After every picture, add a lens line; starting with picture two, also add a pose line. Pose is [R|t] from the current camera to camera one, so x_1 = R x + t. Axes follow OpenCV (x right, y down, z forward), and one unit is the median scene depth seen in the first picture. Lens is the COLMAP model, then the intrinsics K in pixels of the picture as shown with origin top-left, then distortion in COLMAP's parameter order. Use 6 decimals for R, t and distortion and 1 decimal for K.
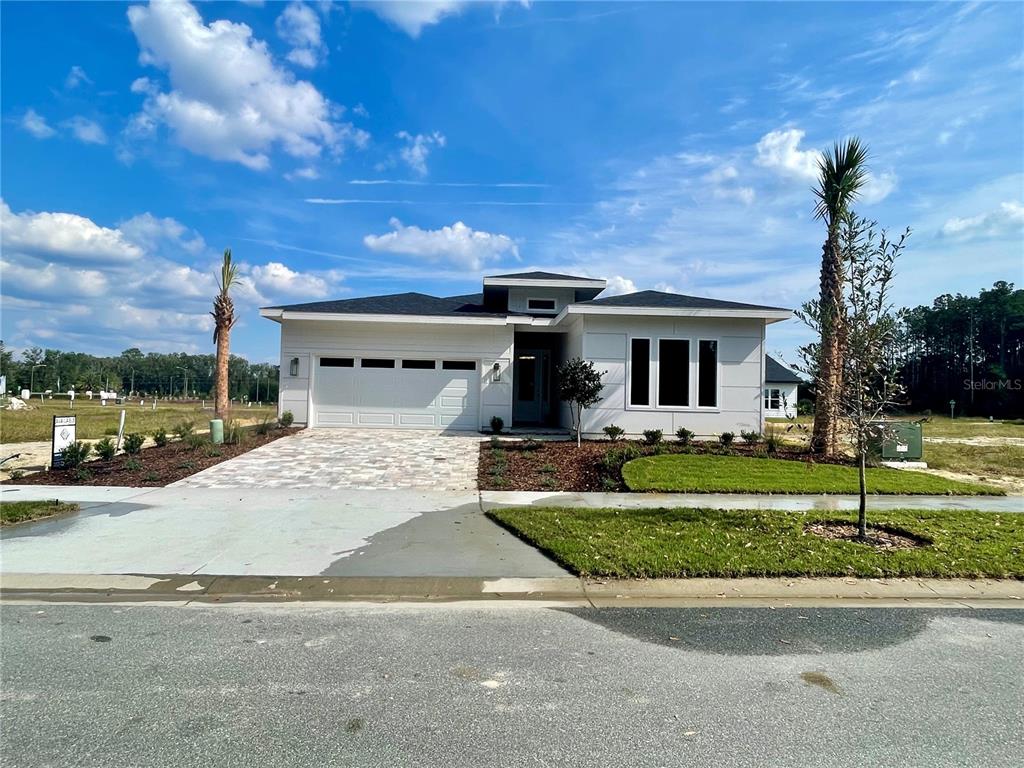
lens RADIAL K [[604.4, 0, 502.0], [0, 604.4, 382.2], [0, 0, 1]] dist [0.001915, -0.010705]
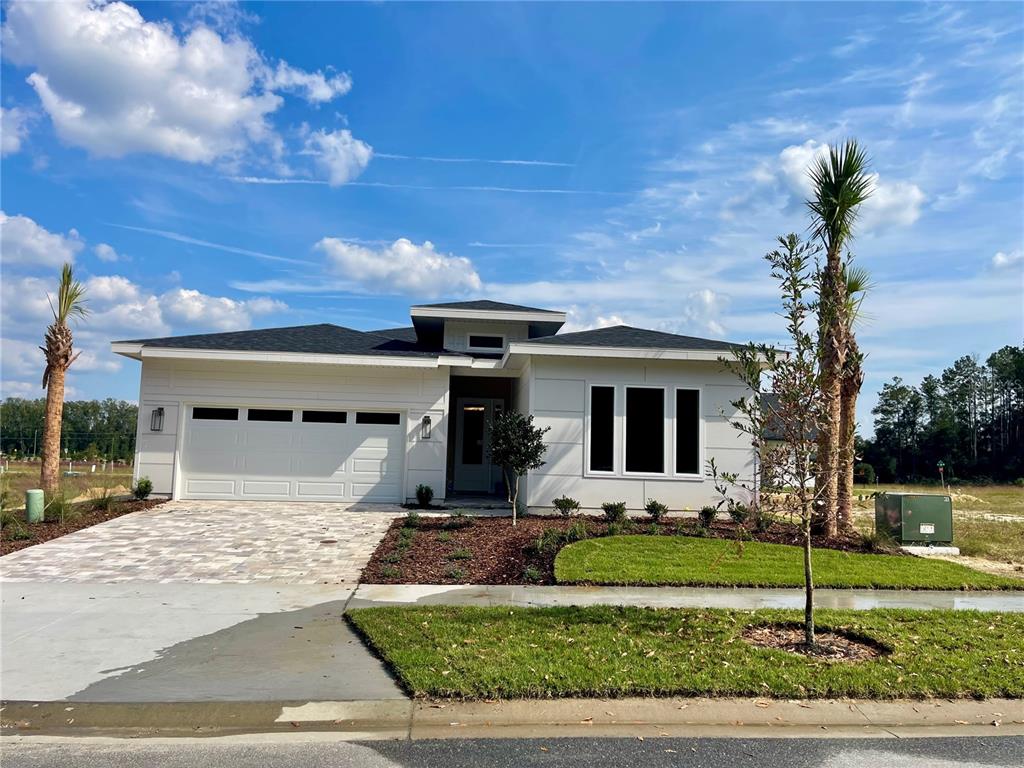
lens RADIAL K [[778.8, 0, 520.2], [0, 778.8, 391.1], [0, 0, 1]] dist [0.065462, -0.073451]
pose [[0.999036, 0.008266, 0.043123, 0.083990], [-0.005585, 0.998066, -0.061919, -0.002710], [-0.043552, 0.061619, 0.997149, -0.010007]]
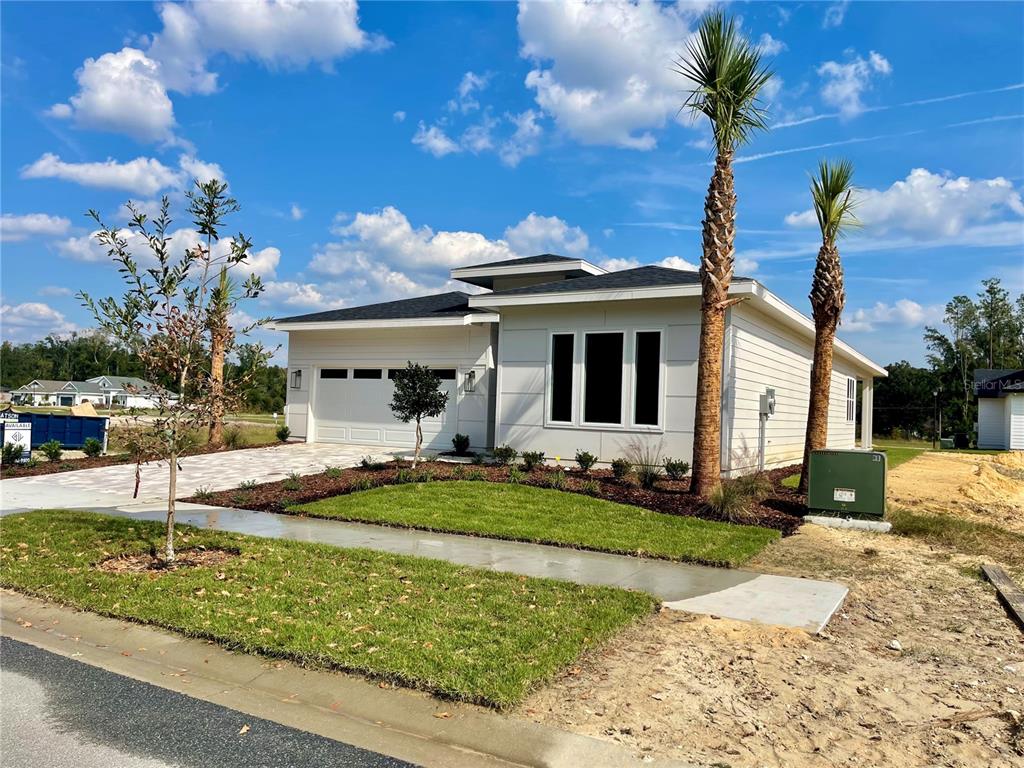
lens RADIAL K [[778.8, 0, 522.2], [0, 778.8, 375.8], [0, 0, 1]] dist [0.065462, -0.073451]
pose [[0.848296, -0.019077, -0.529179, 0.760590], [0.000046, 0.999353, -0.035953, 0.017191], [0.529523, 0.030474, 0.847748, 0.153325]]
